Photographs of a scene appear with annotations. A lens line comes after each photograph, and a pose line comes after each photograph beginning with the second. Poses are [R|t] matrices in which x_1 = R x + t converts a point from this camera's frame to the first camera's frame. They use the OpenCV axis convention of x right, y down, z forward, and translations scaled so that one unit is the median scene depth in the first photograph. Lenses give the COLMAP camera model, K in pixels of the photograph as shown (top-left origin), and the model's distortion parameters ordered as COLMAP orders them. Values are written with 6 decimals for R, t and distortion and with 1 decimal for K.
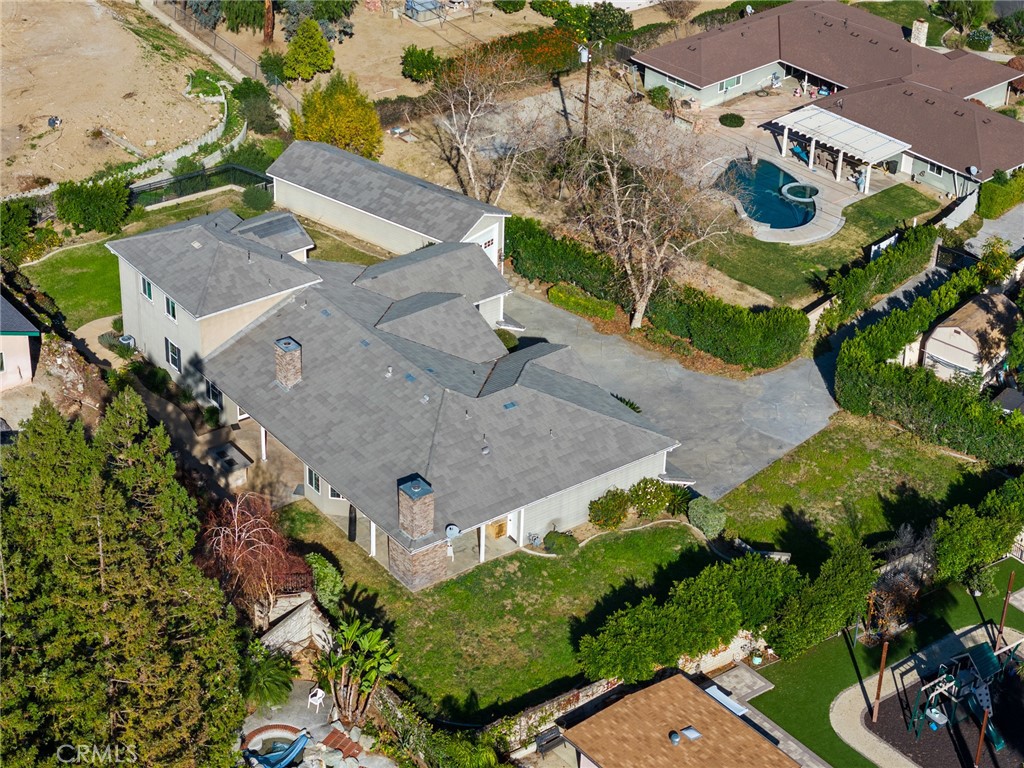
lens RADIAL K [[2030.6, 0, 515.6], [0, 2030.6, 385.2], [0, 0, 1]] dist [-0.050321, 0.000000]
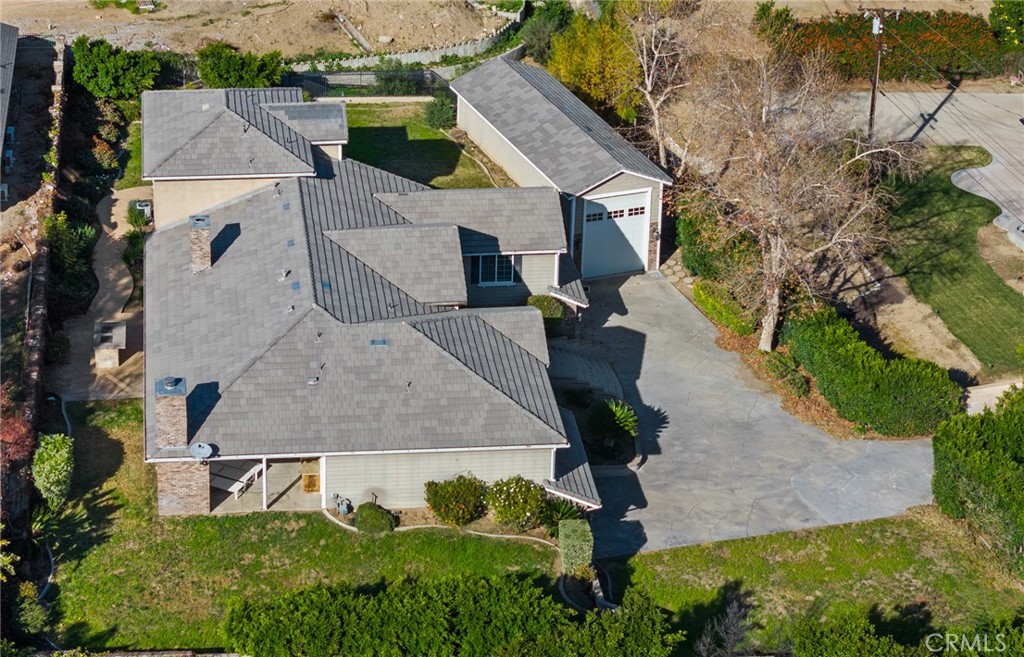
lens RADIAL K [[2473.2, 0, 505.7], [0, 2473.2, 326.3], [0, 0, 1]] dist [-0.001272, 0.000000]
pose [[0.863921, 0.220780, -0.452656, 0.442971], [-0.262258, 0.964528, -0.030094, 0.018614], [0.429955, 0.144712, 0.891177, 0.133416]]
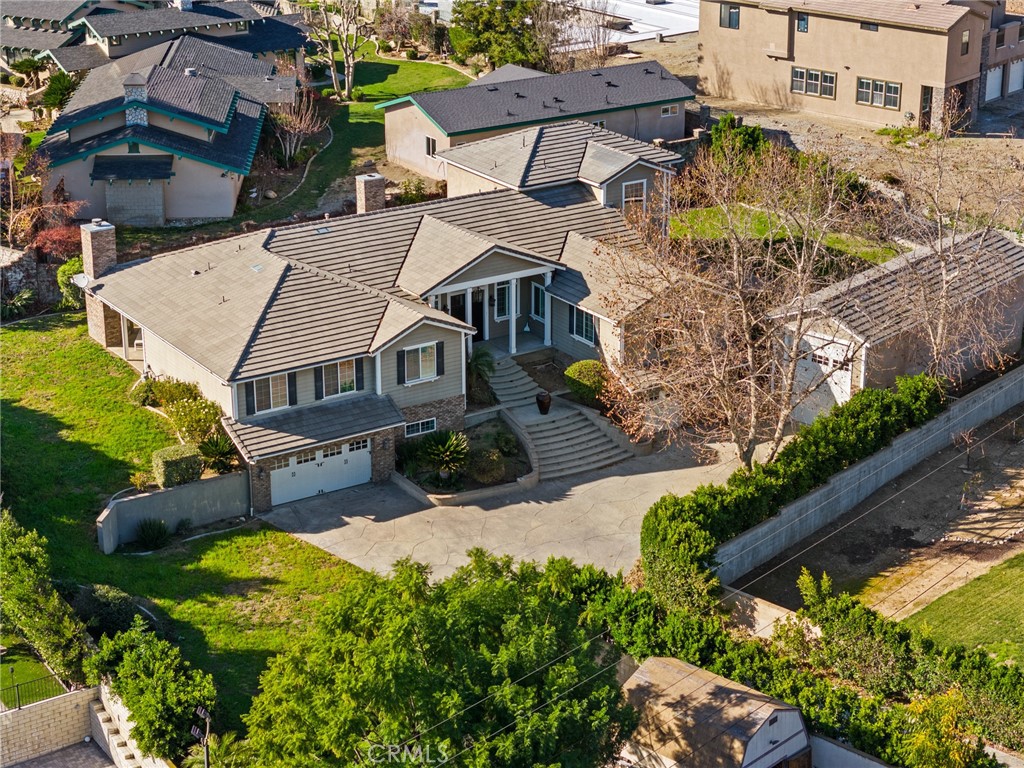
lens RADIAL K [[2046.9, 0, 520.2], [0, 2046.9, 385.8], [0, 0, 1]] dist [0.012325, 0.000000]
pose [[-0.068907, 0.318608, -0.945379, 0.777485], [-0.526933, 0.793036, 0.305673, -0.257401], [0.847109, 0.519214, 0.113239, 0.933643]]
